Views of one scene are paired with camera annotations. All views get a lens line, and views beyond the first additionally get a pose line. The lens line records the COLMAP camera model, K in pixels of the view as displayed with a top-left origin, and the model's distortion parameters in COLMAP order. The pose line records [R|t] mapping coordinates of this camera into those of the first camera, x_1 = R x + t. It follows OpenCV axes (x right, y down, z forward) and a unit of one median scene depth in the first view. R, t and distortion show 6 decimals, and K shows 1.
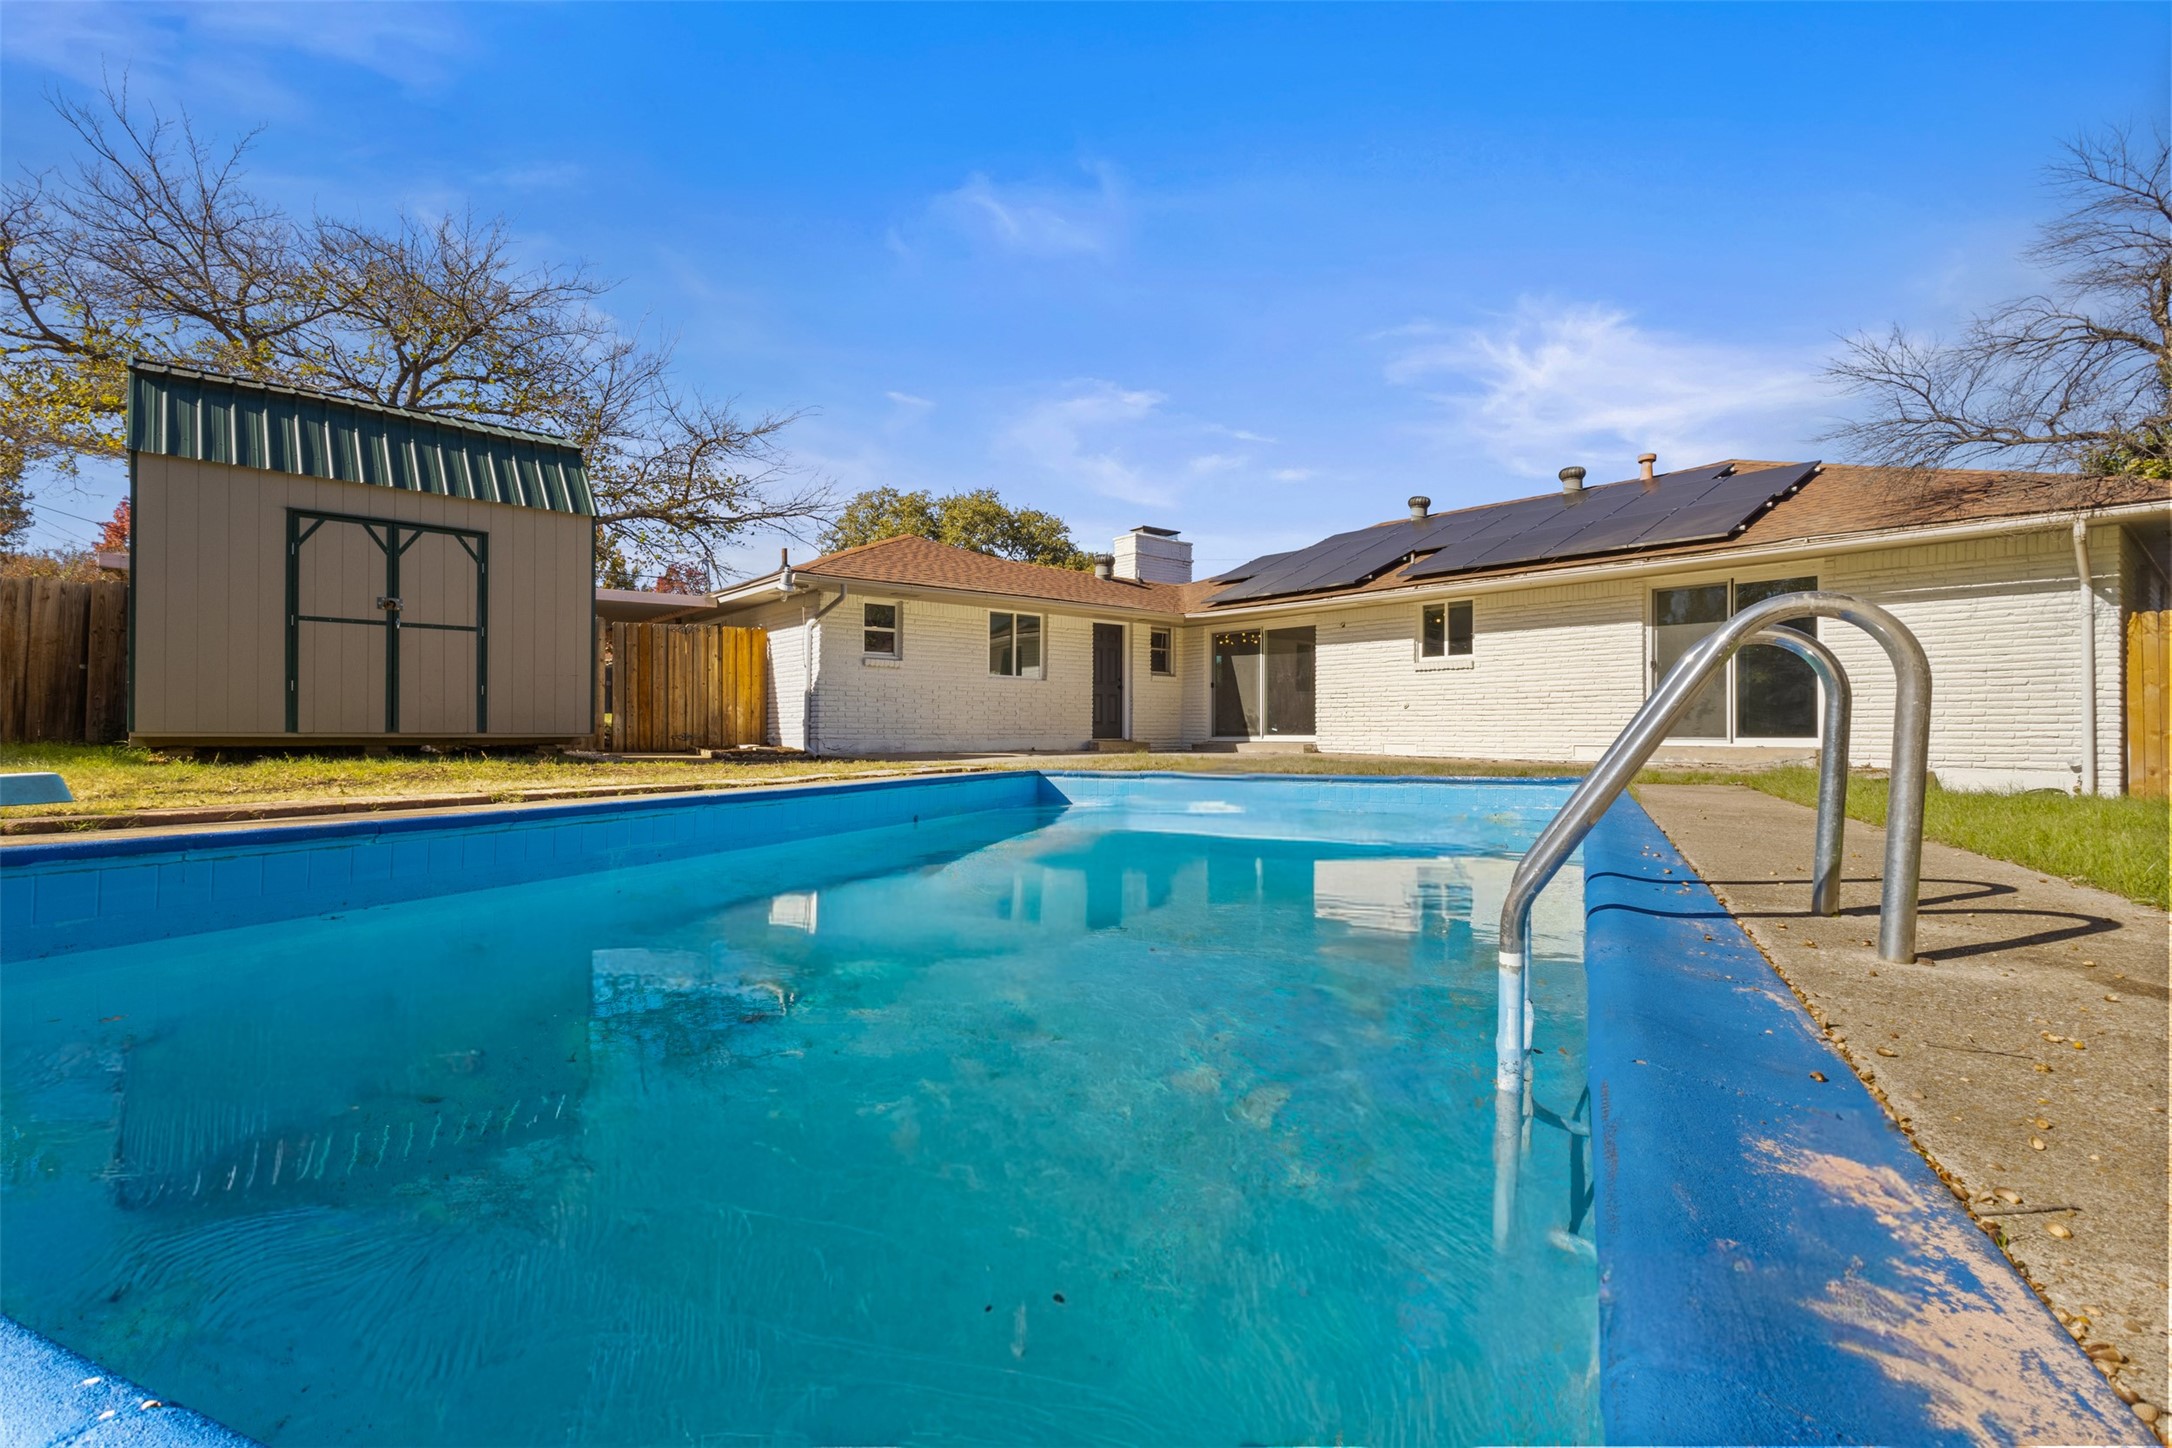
lens RADIAL K [[1009.2, 0, 1050.3], [0, 1009.2, 734.9], [0, 0, 1]] dist [0.003653, 0.001173]
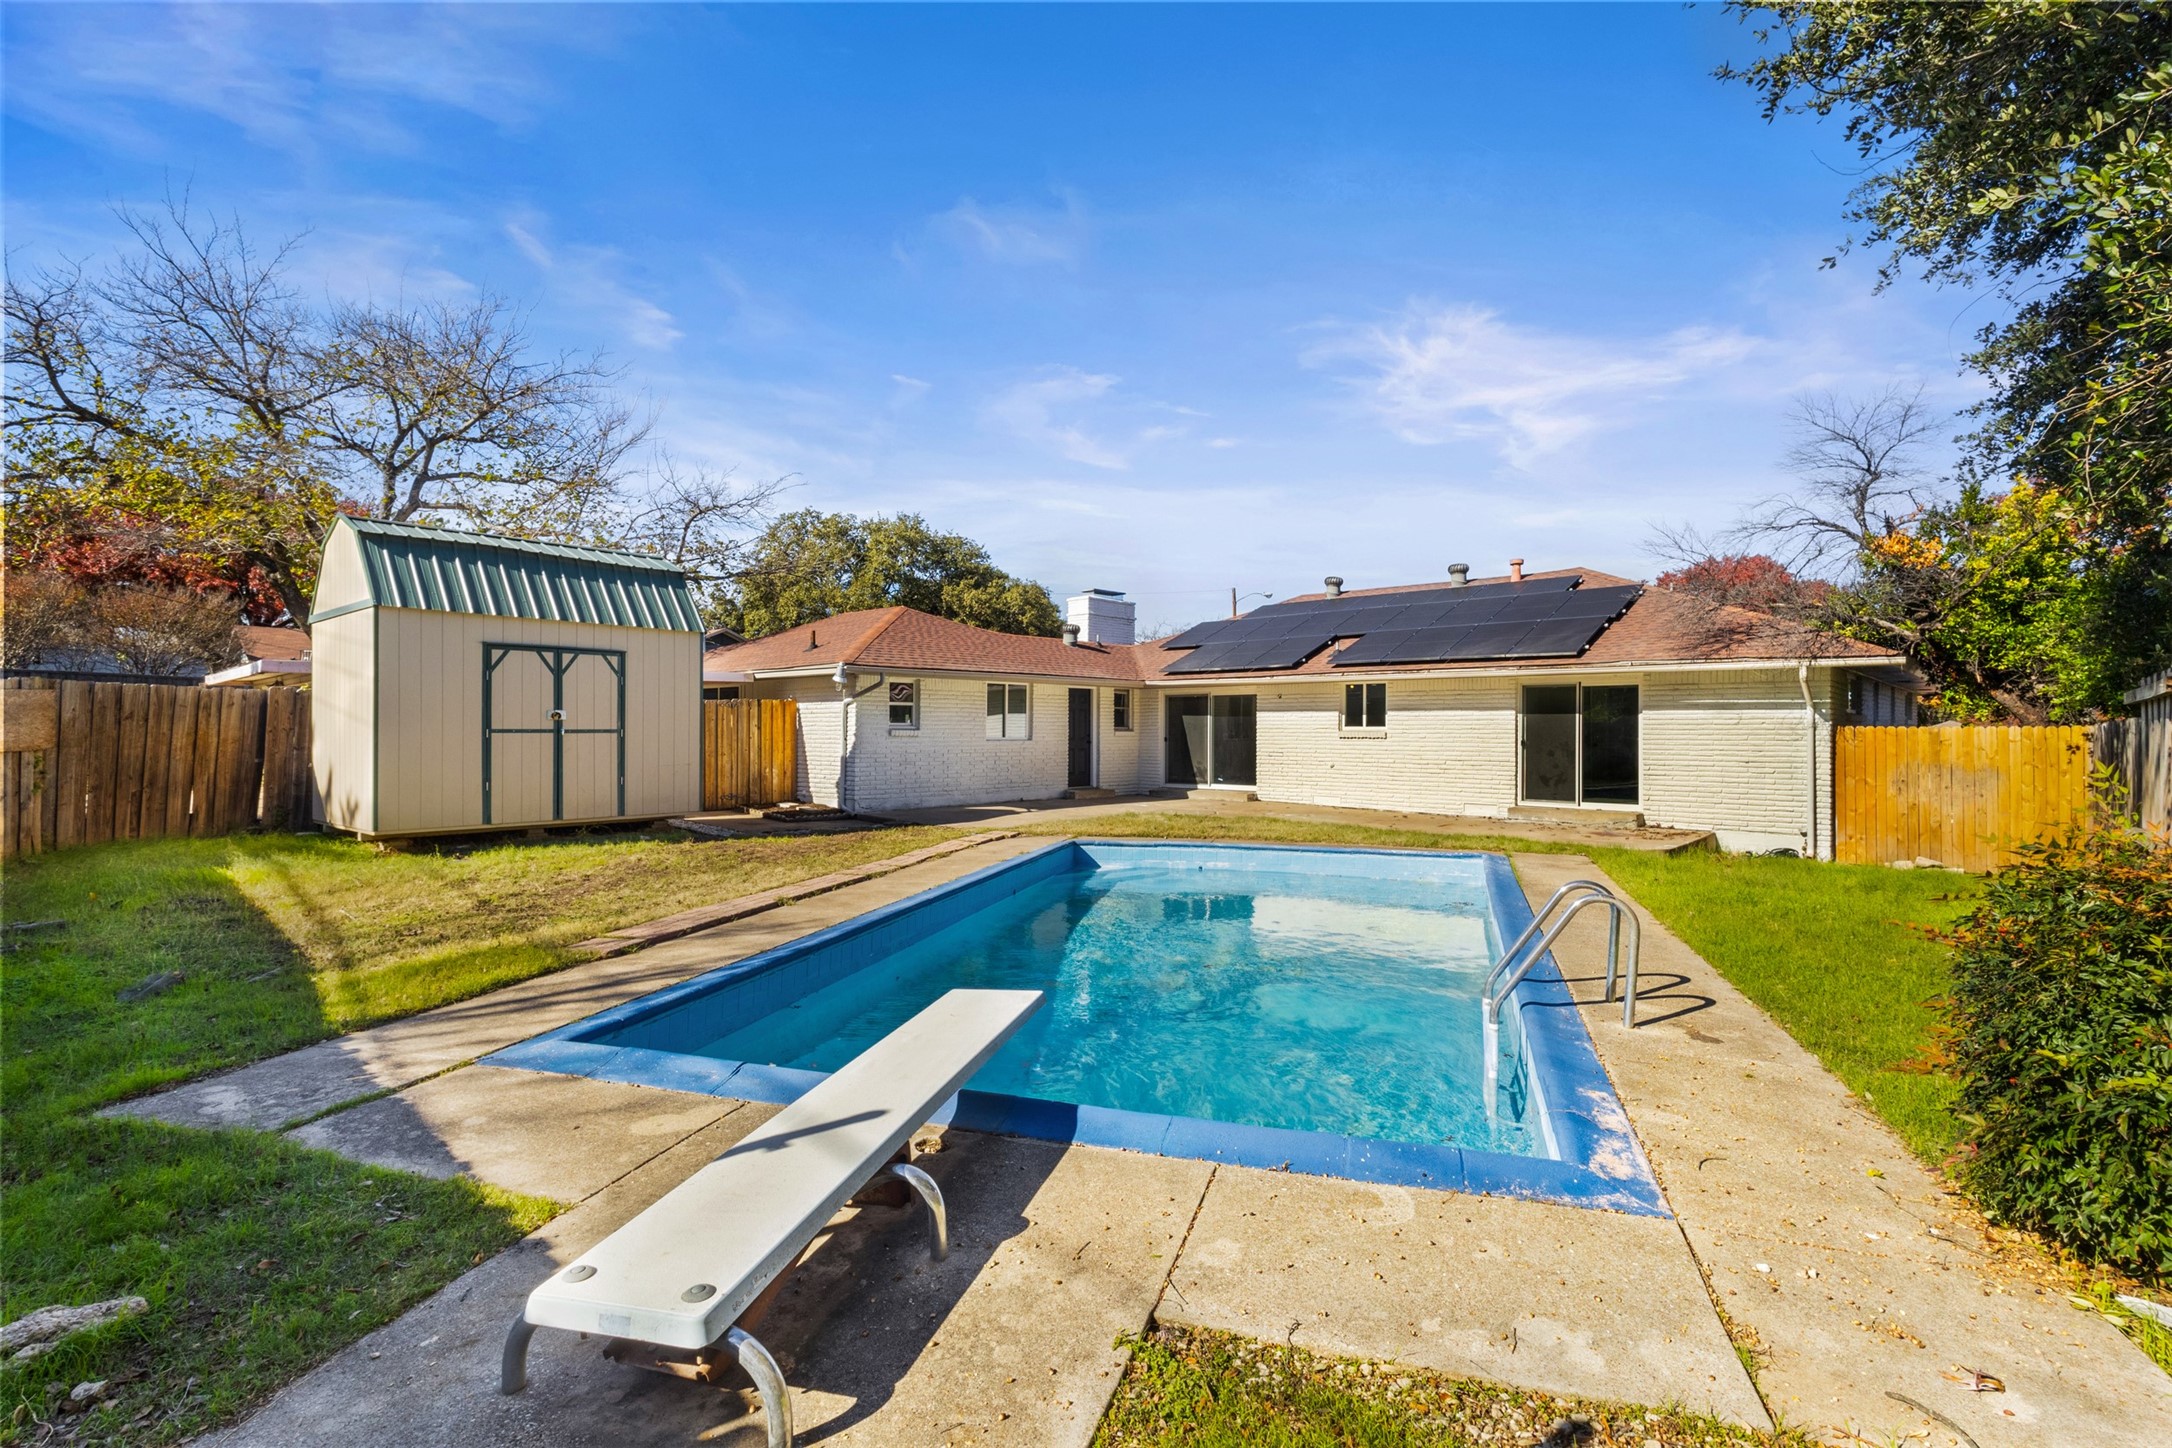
lens RADIAL K [[1049.0, 0, 1041.3], [0, 1049.0, 728.8], [0, 0, 1]] dist [0.008990, 0.000332]
pose [[0.993006, -0.000952, 0.118064, -0.149765], [0.000130, 0.999976, 0.006965, -0.082996], [-0.118068, -0.006901, 0.992982, -0.226758]]
